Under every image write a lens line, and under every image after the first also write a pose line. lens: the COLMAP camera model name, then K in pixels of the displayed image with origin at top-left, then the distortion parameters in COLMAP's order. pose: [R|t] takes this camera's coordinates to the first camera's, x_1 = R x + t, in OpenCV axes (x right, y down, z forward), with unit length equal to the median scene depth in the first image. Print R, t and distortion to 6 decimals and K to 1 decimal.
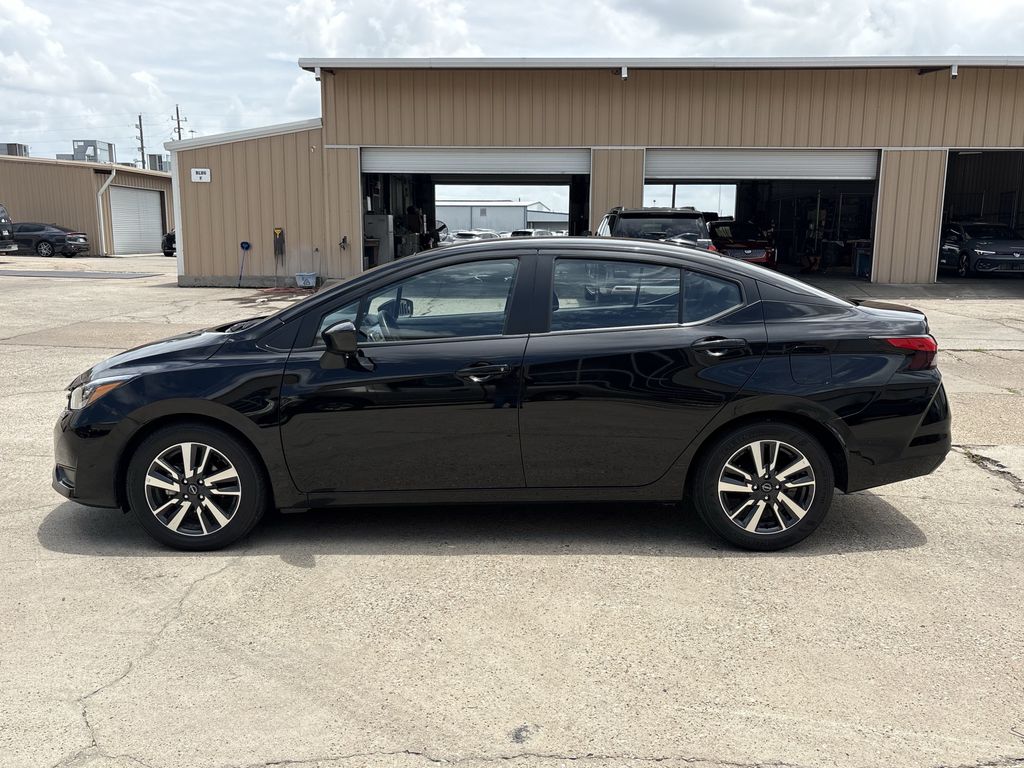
lens RADIAL K [[865.3, 0, 492.2], [0, 865.3, 386.8], [0, 0, 1]] dist [0.007346, 0.006090]
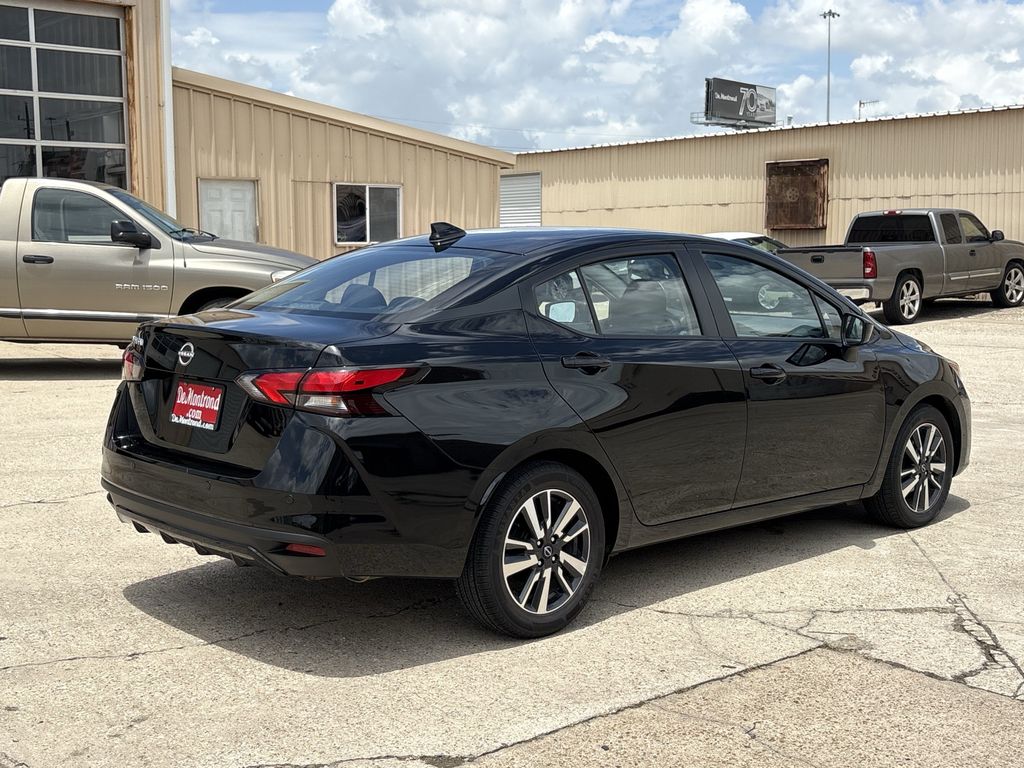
lens RADIAL K [[1283.2, 0, 508.4], [0, 1283.2, 371.8], [0, 0, 1]] dist [0.141015, -0.506172]
pose [[-0.709375, 0.069535, -0.701393, 1.108914], [-0.118293, 0.969261, 0.215731, -0.336801], [0.694834, 0.236004, -0.679344, 2.076710]]
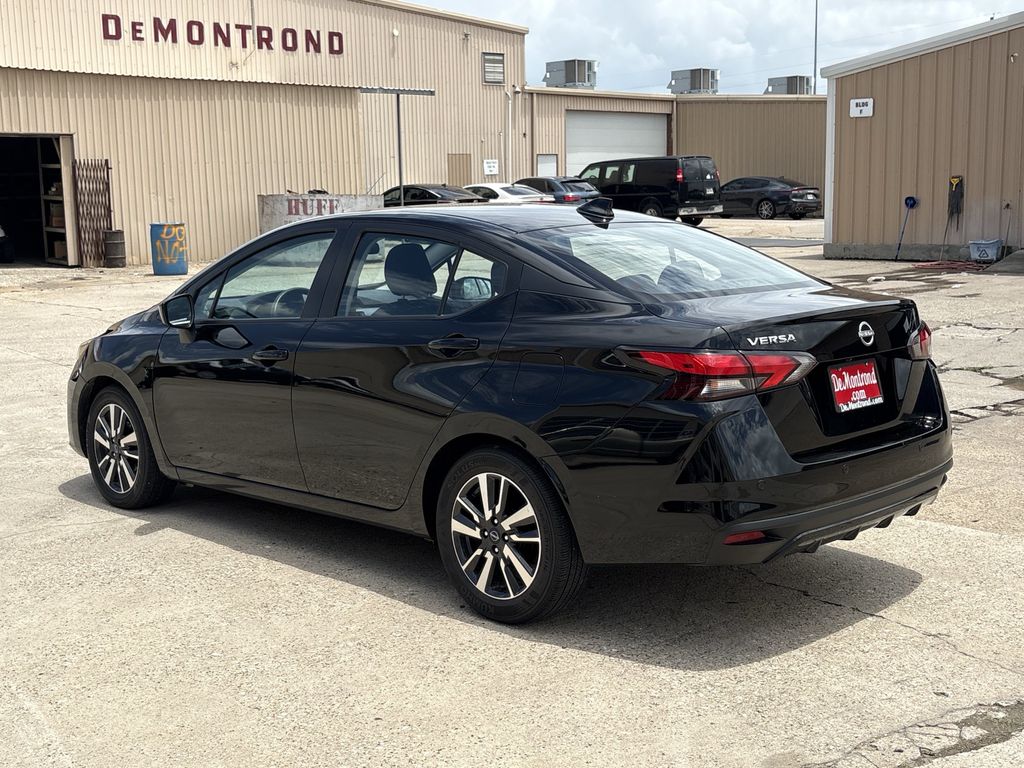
lens RADIAL K [[1224.6, 0, 512.0], [0, 1224.6, 384.0], [0, 0, 1]] dist [0.177017, -0.666010]
pose [[0.718450, 0.083835, -0.690508, 1.028098], [-0.092829, 0.995386, 0.024265, -0.041747], [0.689357, 0.046666, 0.722918, 0.225099]]
